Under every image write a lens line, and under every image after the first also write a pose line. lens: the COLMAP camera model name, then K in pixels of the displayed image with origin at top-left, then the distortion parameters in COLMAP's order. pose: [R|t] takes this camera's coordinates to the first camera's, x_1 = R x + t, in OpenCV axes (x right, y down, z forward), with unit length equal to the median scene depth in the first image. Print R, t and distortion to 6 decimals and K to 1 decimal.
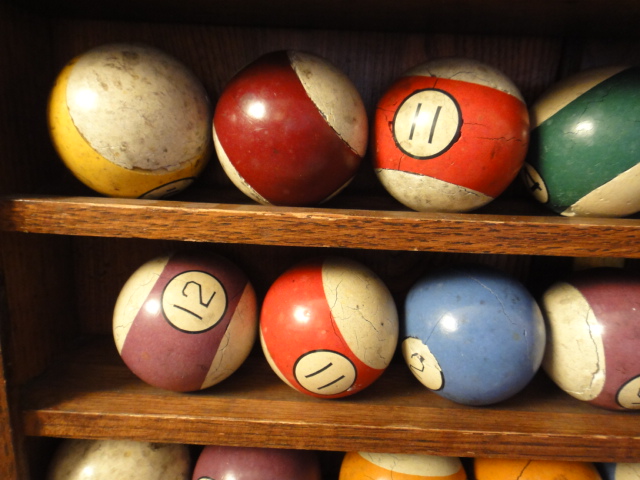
lens RADIAL K [[454.4, 0, 320.9], [0, 454.4, 235.2], [0, 0, 1]] dist [0.005994, 0.003160]
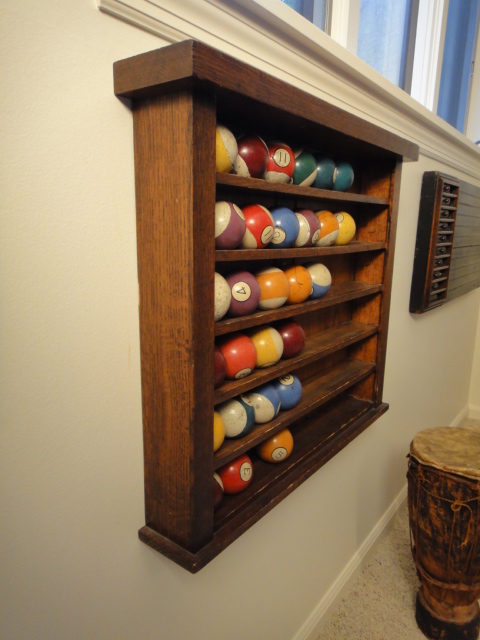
lens RADIAL K [[454.4, 0, 241.0], [0, 454.4, 323.3], [0, 0, 1]] dist [0.005994, 0.003160]
pose [[0.613403, -0.189800, 0.766624, -2.747786], [0.187802, 0.977904, 0.091841, 0.596899], [-0.767116, 0.087638, 0.635494, -0.866208]]
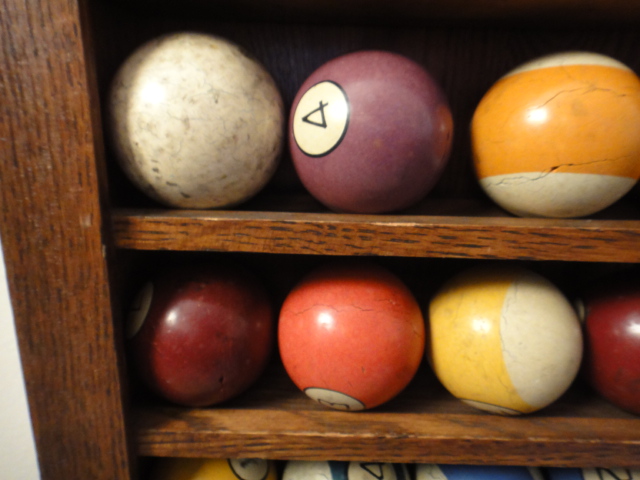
lens RADIAL K [[427.8, 0, 307.5], [0, 427.8, 224.6], [0, 0, 1]] dist [-0.010956, 0.002243]
pose [[0.999445, -0.017239, -0.028508, -0.280036], [0.017612, 0.999762, 0.012891, 0.862844], [0.028279, -0.013386, 0.999510, 0.314621]]
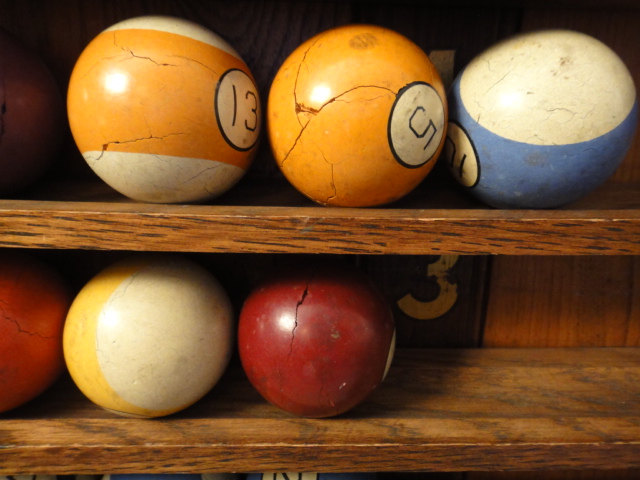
lens RADIAL K [[454.4, 0, 325.2], [0, 454.4, 237.8], [0, 0, 1]] dist [0.005994, 0.003160]
pose [[0.999072, -0.020033, 0.038120, 0.487192], [0.018076, 0.998535, 0.051008, 0.895357], [-0.039086, -0.050271, 0.997970, 0.344156]]
